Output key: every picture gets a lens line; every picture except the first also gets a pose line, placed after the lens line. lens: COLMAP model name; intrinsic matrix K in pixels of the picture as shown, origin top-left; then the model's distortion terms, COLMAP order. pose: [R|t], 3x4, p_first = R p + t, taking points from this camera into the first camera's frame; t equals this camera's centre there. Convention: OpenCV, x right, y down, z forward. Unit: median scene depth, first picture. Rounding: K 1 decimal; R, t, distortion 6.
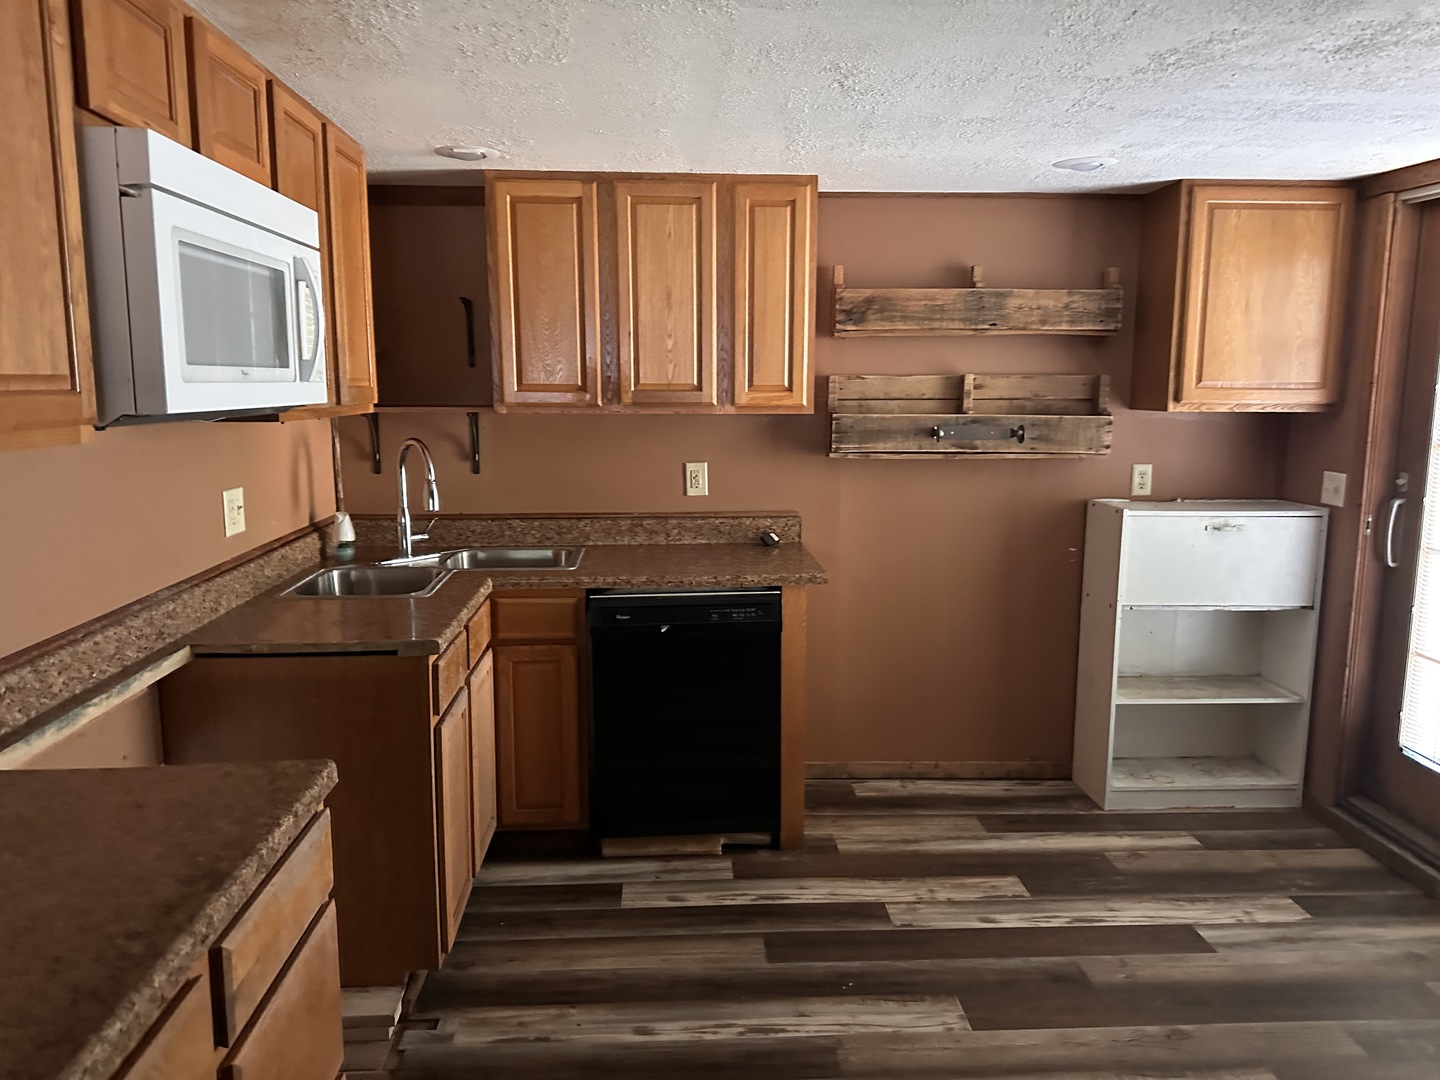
lens RADIAL K [[1035.4, 0, 721.5], [0, 1035.4, 537.4], [0, 0, 1]] dist [0.070053, -0.053152]
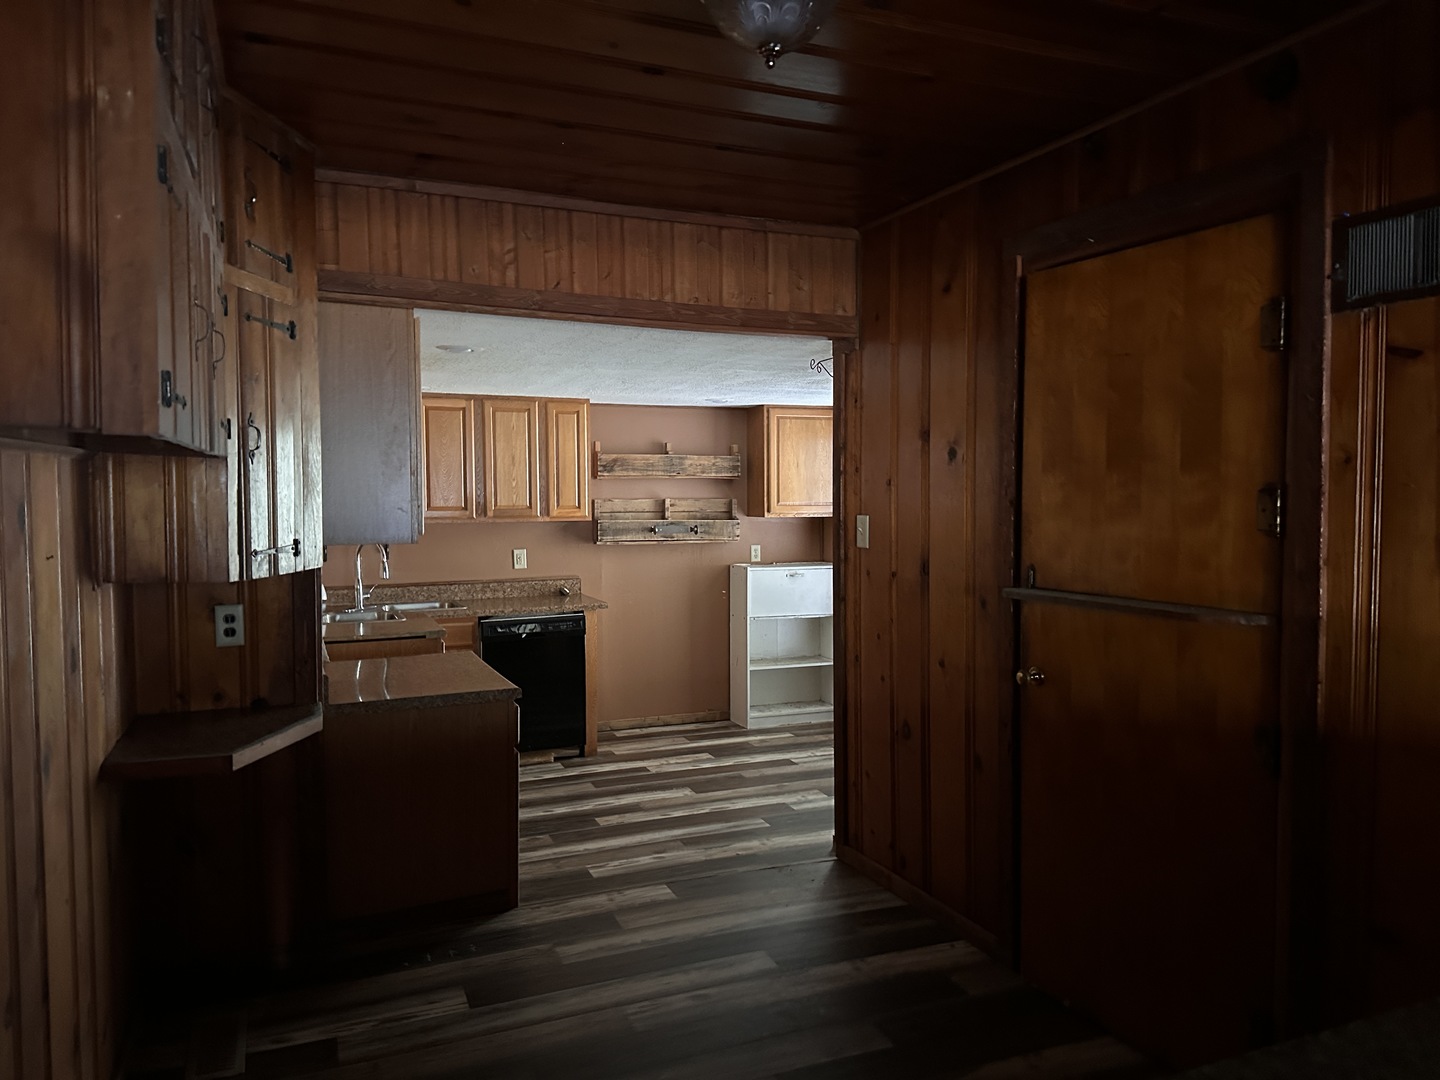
lens RADIAL K [[1035.4, 0, 718.7], [0, 1035.4, 538.9], [0, 0, 1]] dist [0.070053, -0.053152]
pose [[0.943311, -0.021849, 0.331189, -0.312030], [0.056938, 0.993691, -0.096620, 0.106447], [-0.326989, 0.110000, 0.938604, -0.819621]]
